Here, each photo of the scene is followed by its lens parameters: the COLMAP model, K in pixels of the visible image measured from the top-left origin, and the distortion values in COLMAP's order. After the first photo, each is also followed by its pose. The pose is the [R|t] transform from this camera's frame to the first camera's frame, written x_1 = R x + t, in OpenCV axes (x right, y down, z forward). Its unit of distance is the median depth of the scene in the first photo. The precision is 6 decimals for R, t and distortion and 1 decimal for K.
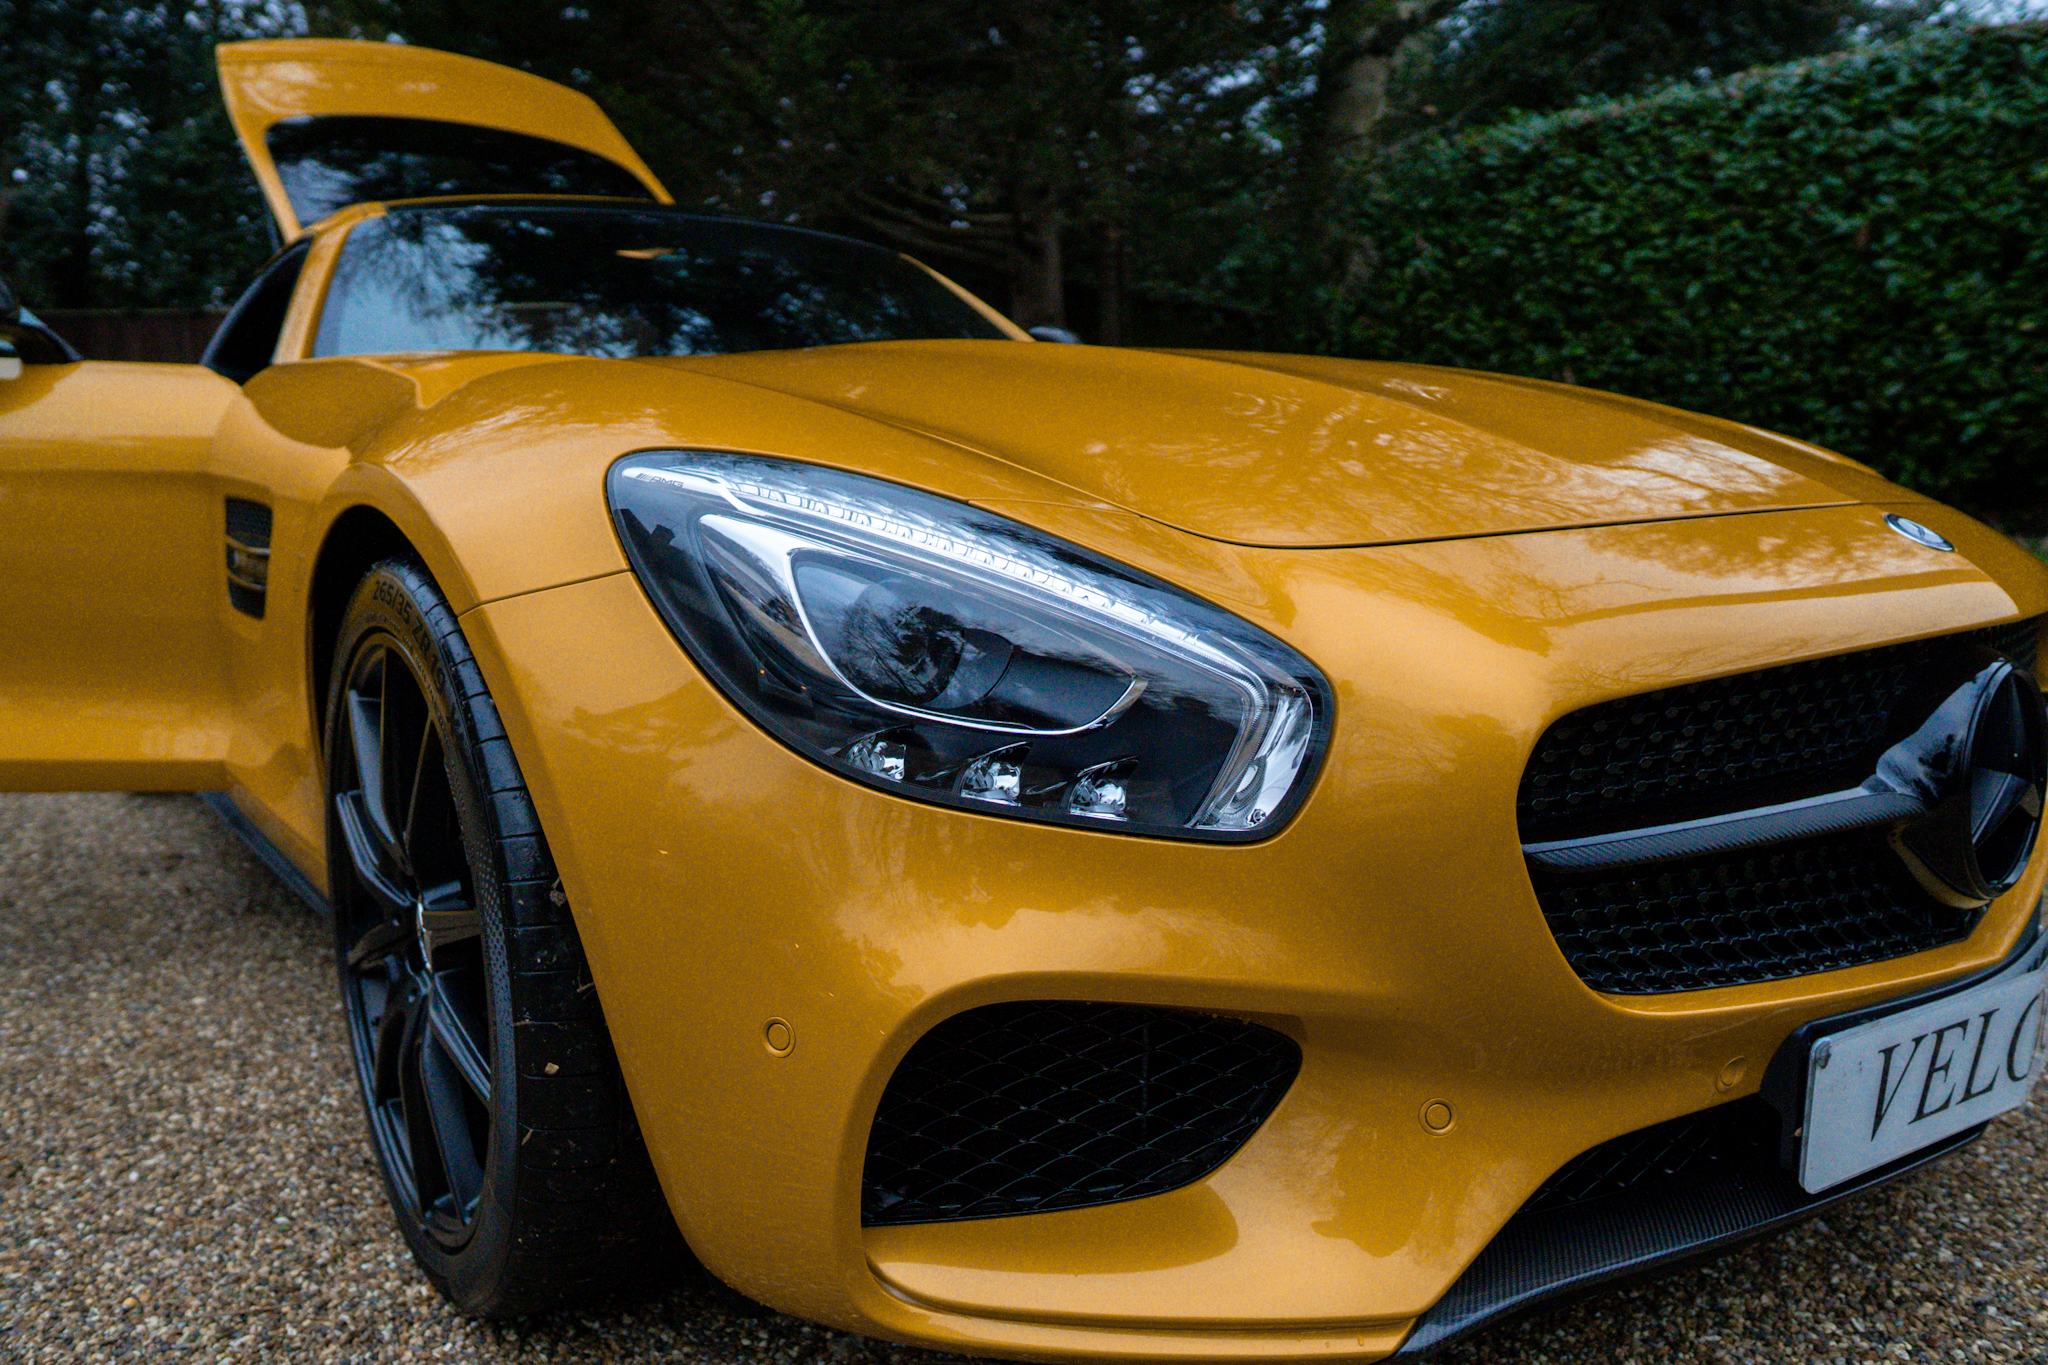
lens RADIAL K [[1438.7, 0, 1015.7], [0, 1438.7, 691.1], [0, 0, 1]] dist [-0.109802, 0.066574]
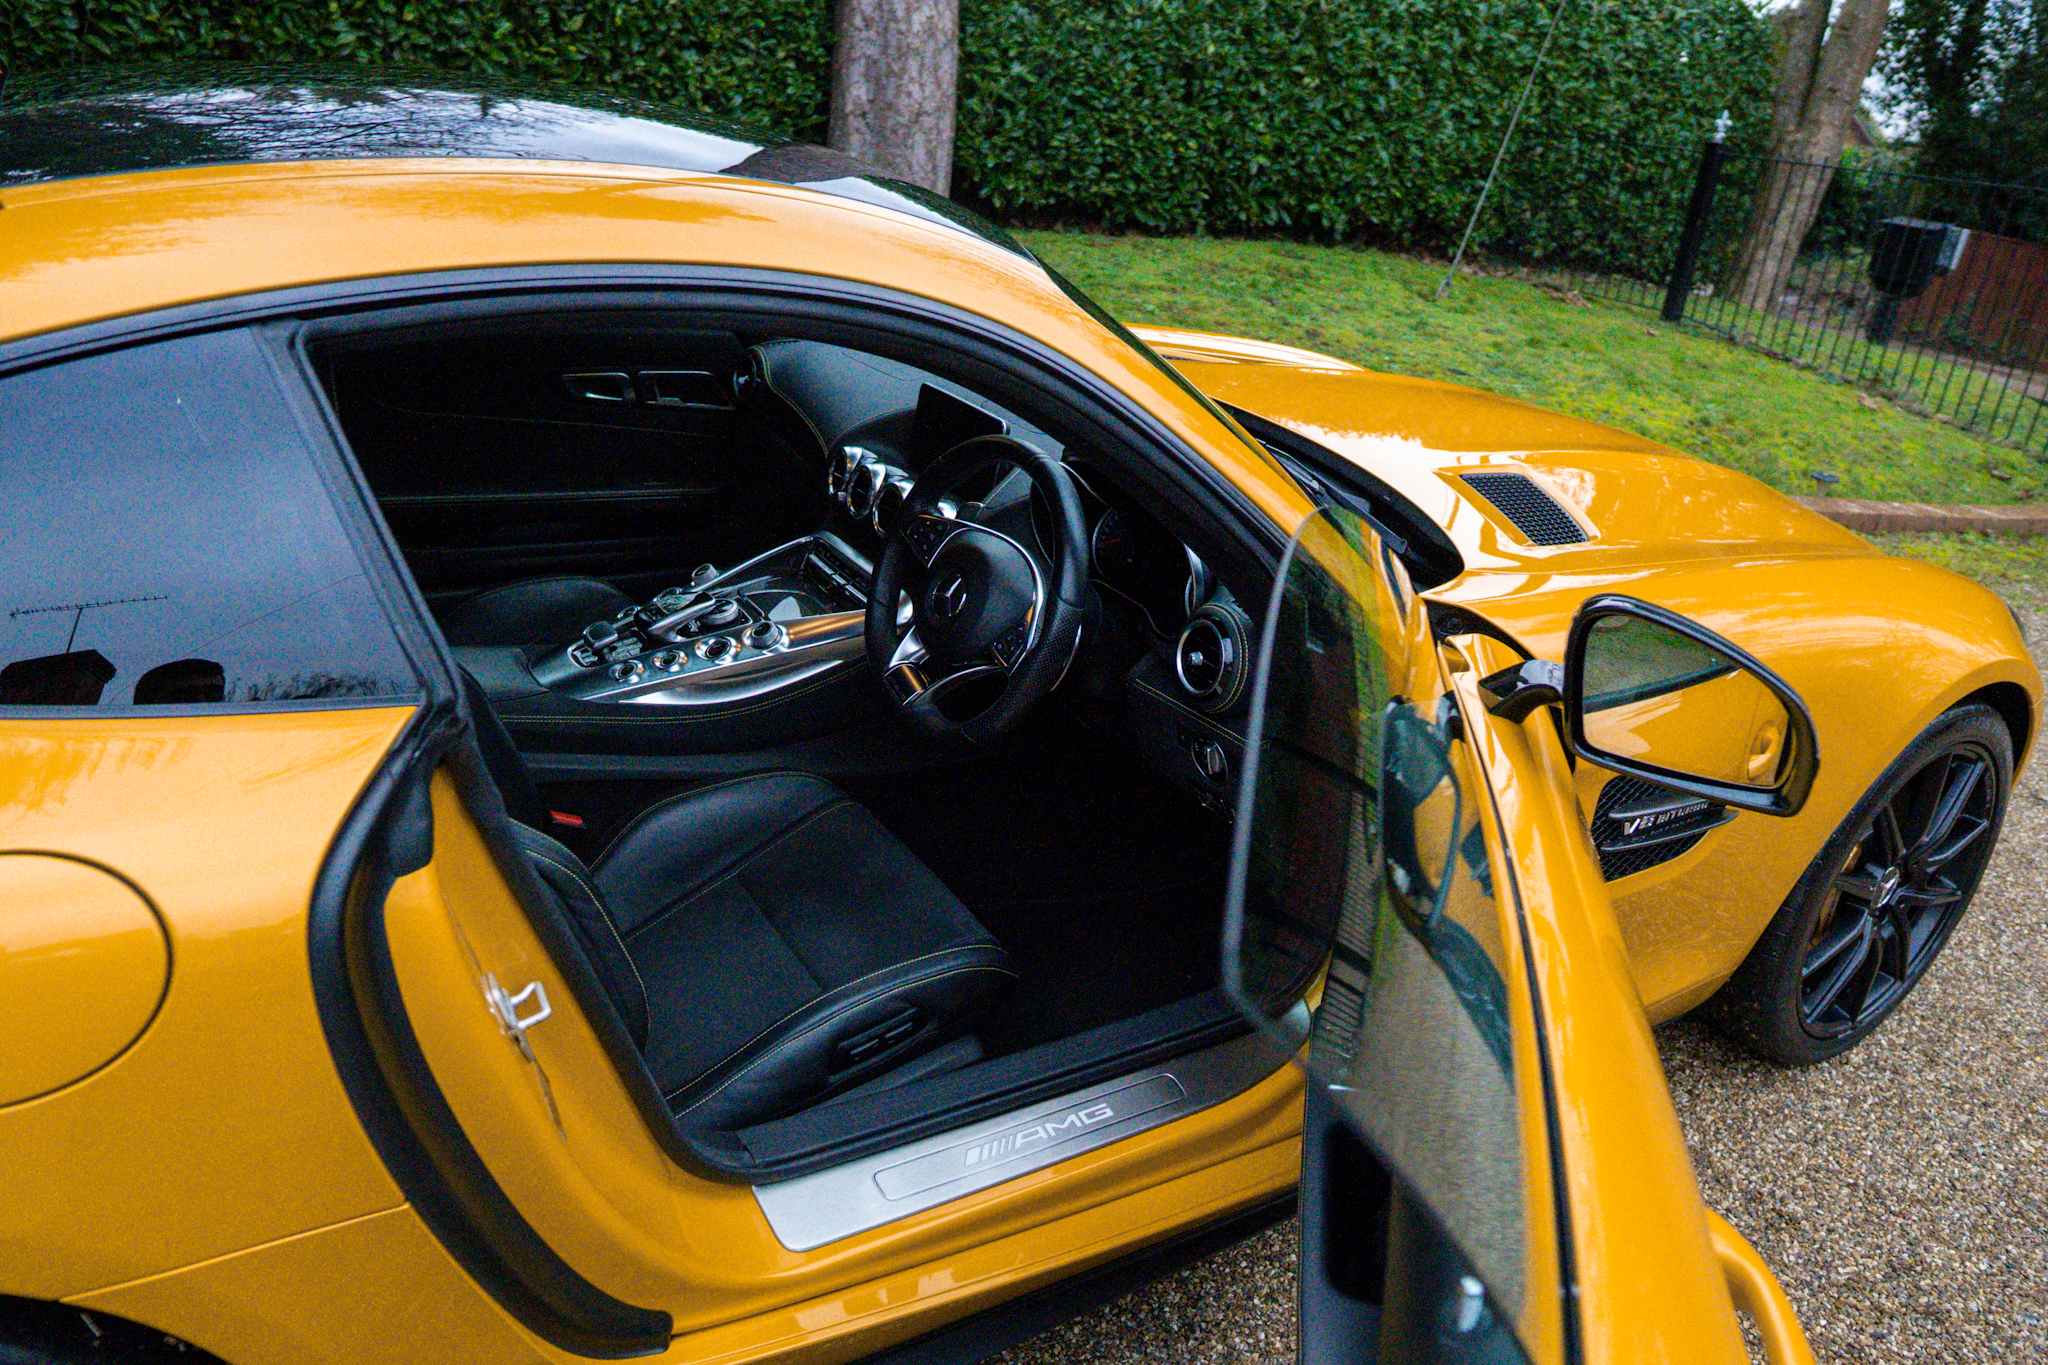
lens RADIAL K [[1438.7, 0, 1024.1], [0, 1438.7, 677.2], [0, 0, 1]] dist [-0.109802, 0.066574]
pose [[0.085283, -0.377362, 0.922131, -0.397649], [0.045598, 0.926011, 0.374732, -0.154775], [-0.995313, 0.010089, 0.096180, 0.376039]]
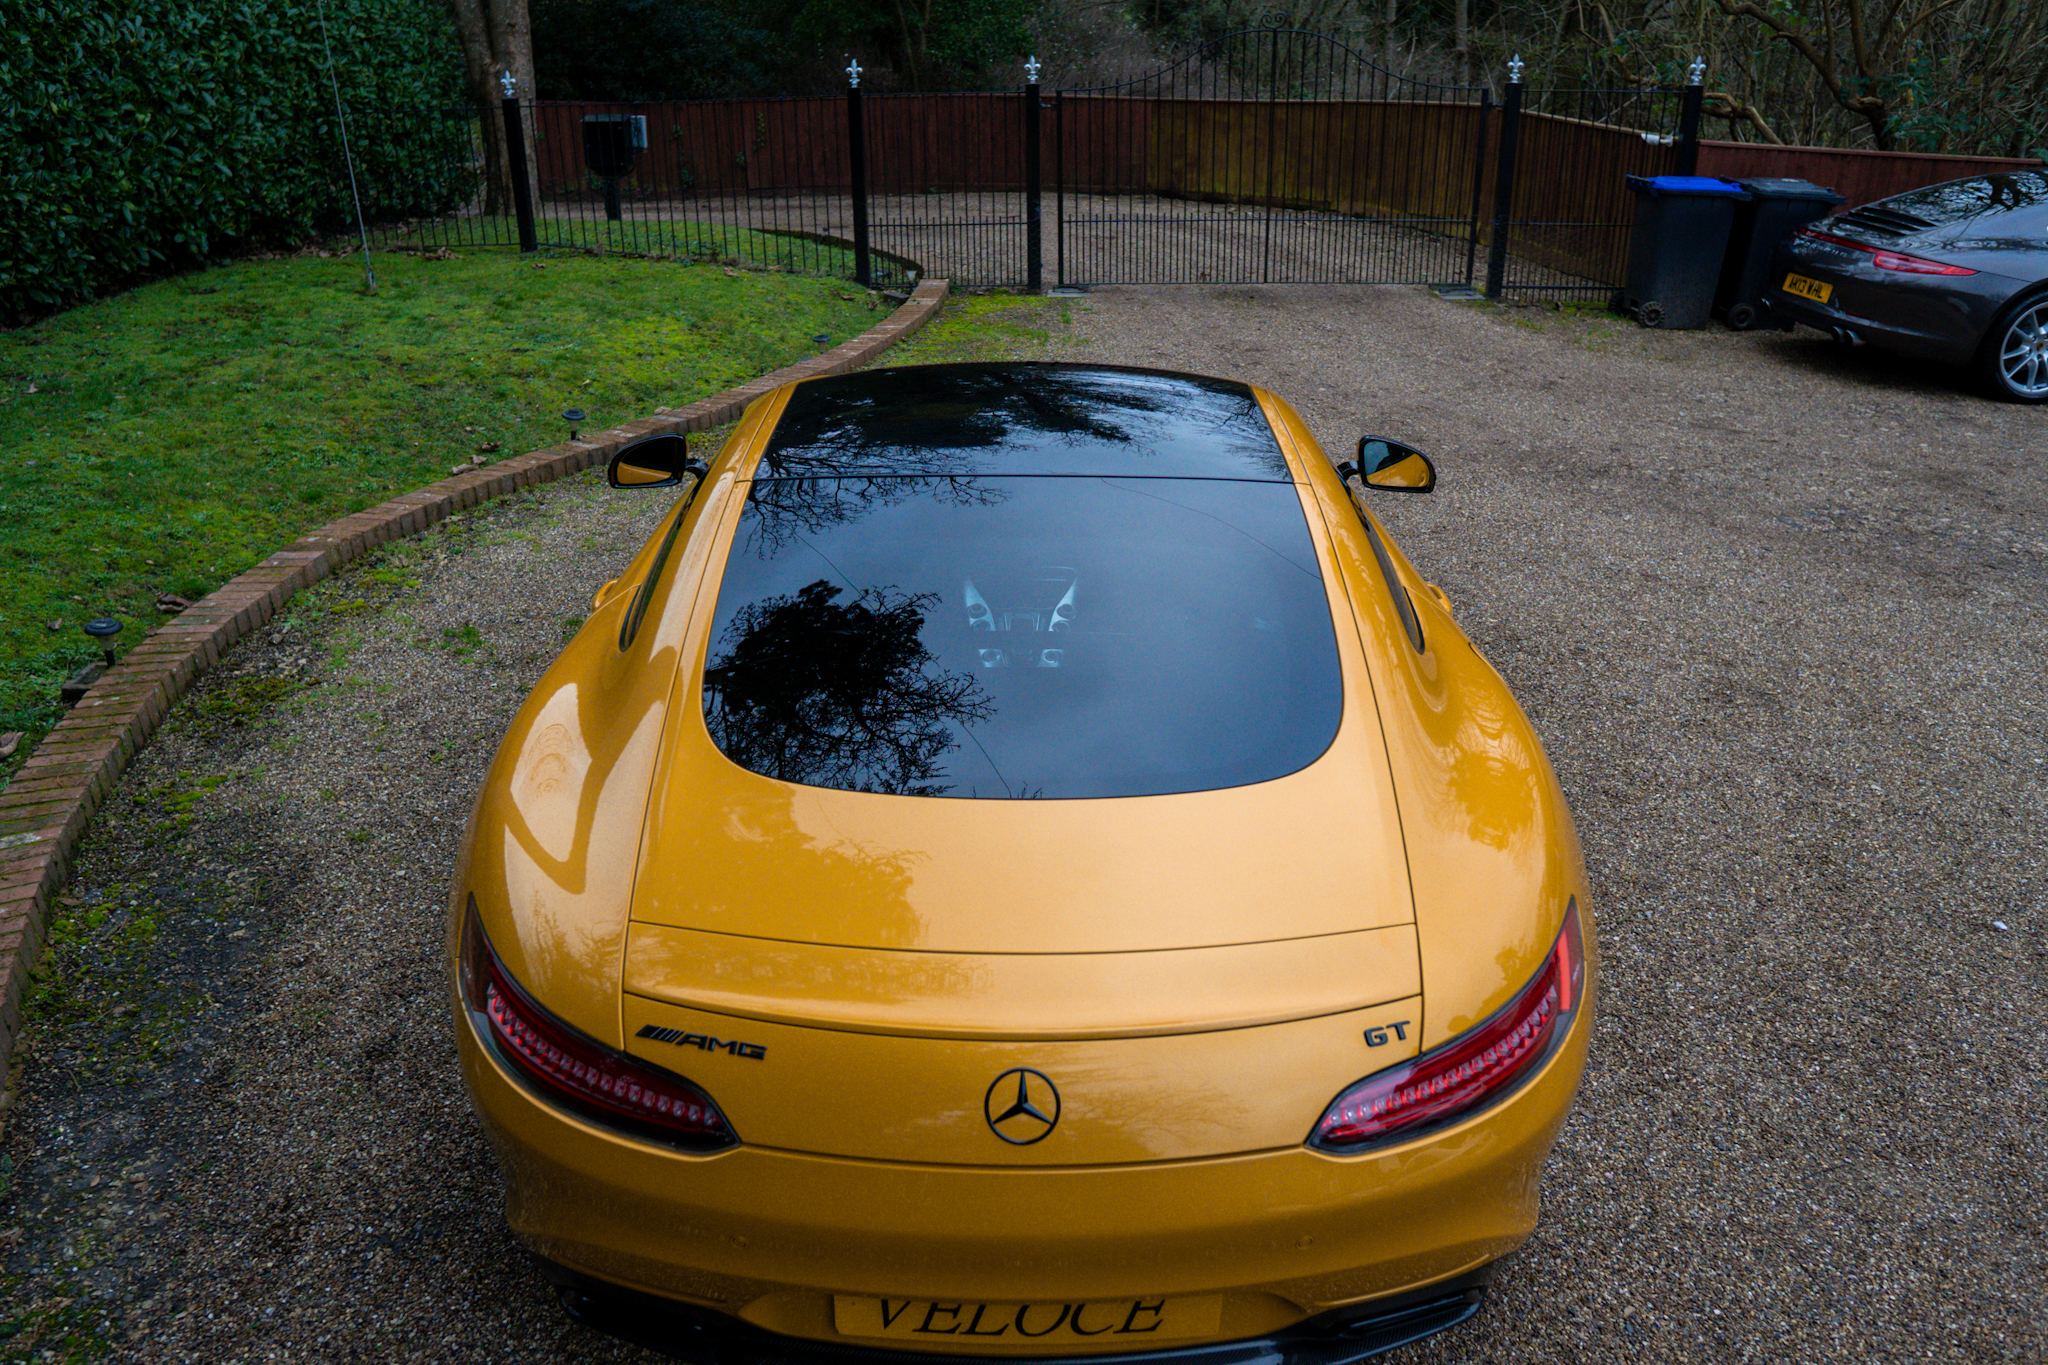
lens RADIAL K [[1438.7, 0, 1027.4], [0, 1438.7, 677.8], [0, 0, 1]] dist [-0.109802, 0.066574]
pose [[-0.799748, -0.248937, 0.546291, -0.425627], [0.100433, 0.841672, 0.530568, -0.330402], [-0.591875, 0.479186, -0.648124, 0.840753]]
